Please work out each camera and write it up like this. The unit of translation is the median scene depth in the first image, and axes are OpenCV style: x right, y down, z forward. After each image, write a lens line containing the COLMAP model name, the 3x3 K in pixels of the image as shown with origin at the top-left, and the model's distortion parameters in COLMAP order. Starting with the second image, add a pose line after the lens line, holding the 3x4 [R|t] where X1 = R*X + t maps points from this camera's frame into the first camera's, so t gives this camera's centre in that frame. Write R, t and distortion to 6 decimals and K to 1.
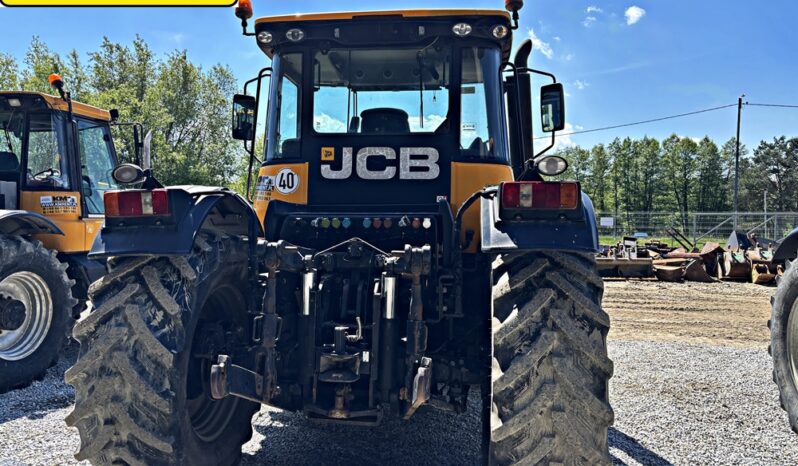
lens RADIAL K [[606.4, 0, 400.4], [0, 606.4, 229.3], [0, 0, 1]] dist [0.052171, -0.063527]
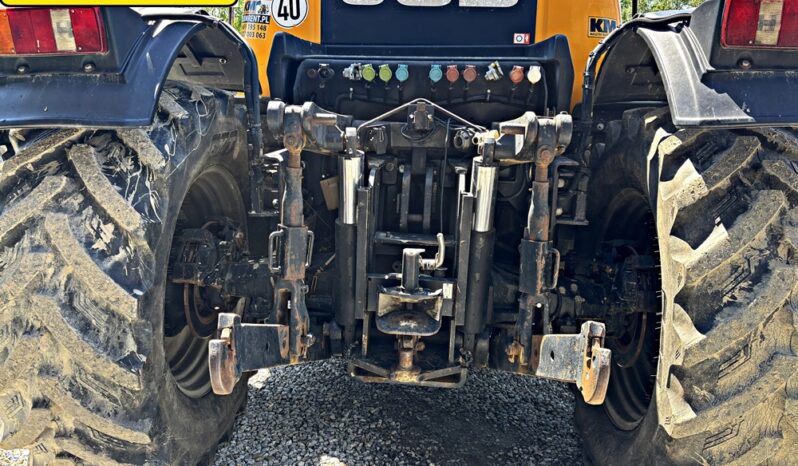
lens RADIAL K [[606.4, 0, 401.2], [0, 606.4, 230.3], [0, 0, 1]] dist [0.052171, -0.063527]
pose [[0.998954, -0.000469, 0.045733, -0.118702], [-0.010287, 0.972018, 0.234683, -0.000325], [-0.044563, -0.234908, 0.970996, 0.355890]]
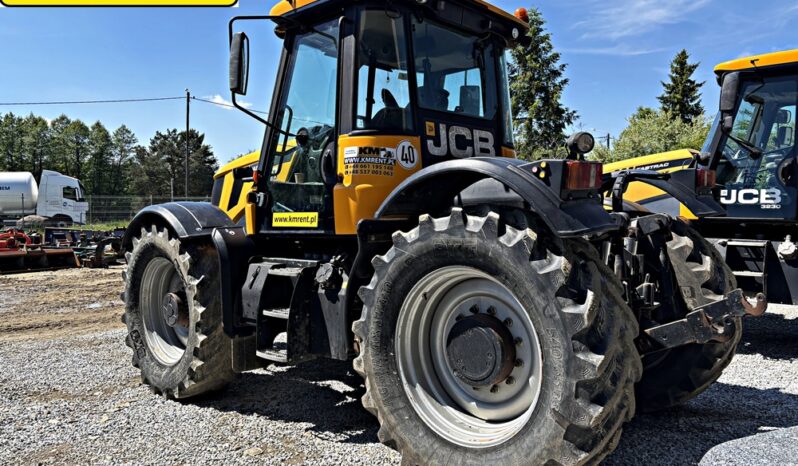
lens RADIAL K [[606.4, 0, 394.7], [0, 606.4, 234.8], [0, 0, 1]] dist [0.052171, -0.063527]
pose [[0.580170, -0.047494, 0.813109, -1.175710], [0.020649, 0.998835, 0.043609, -0.000088], [-0.814234, -0.008510, 0.580475, 0.612863]]
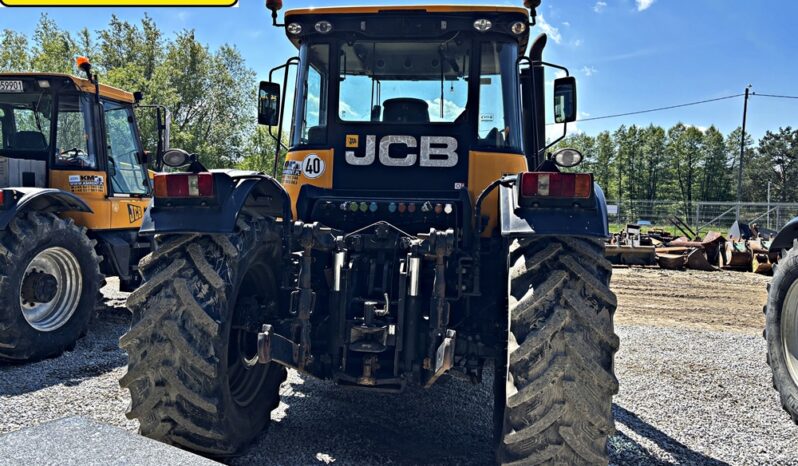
lens RADIAL K [[606.4, 0, 403.7], [0, 606.4, 230.1], [0, 0, 1]] dist [0.052171, -0.063527]
pose [[0.999834, 0.018180, 0.000990, -0.035266], [-0.018201, 0.999447, 0.027812, -0.000359], [-0.000484, -0.027825, 0.999613, -0.075249]]
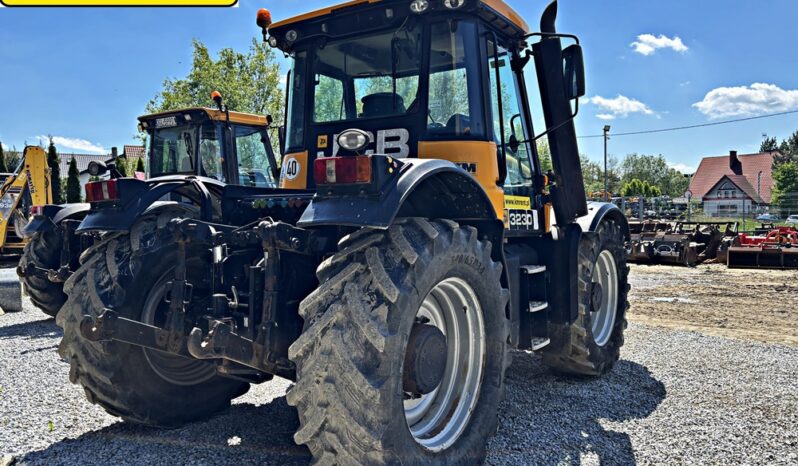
lens RADIAL K [[606.4, 0, 404.3], [0, 606.4, 232.7], [0, 0, 1]] dist [0.052171, -0.063527]
pose [[0.892130, 0.000055, -0.451779, 0.627081], [0.009575, 0.999773, 0.019029, 0.024040], [0.451677, -0.021302, 0.891927, 0.119726]]
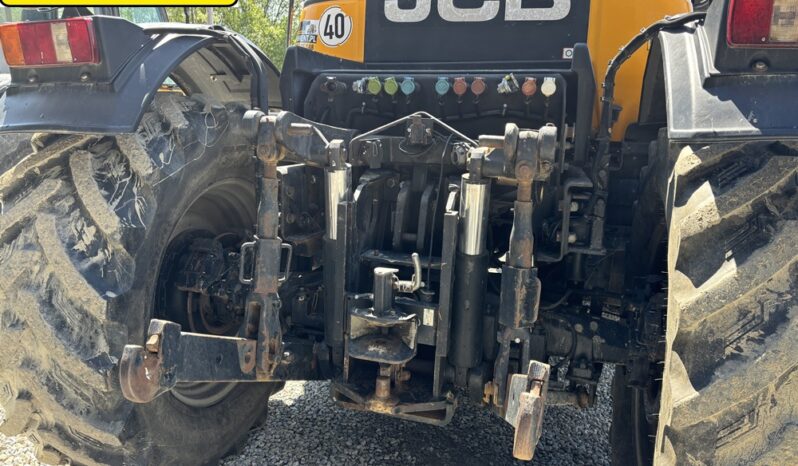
lens RADIAL K [[606.4, 0, 399.8], [0, 606.4, 230.3], [0, 0, 1]] dist [0.052171, -0.063527]
pose [[0.985540, 0.047331, -0.162696, 0.005946], [-0.015437, 0.981281, 0.191962, 0.013974], [0.168736, -0.186675, 0.967823, 0.395349]]
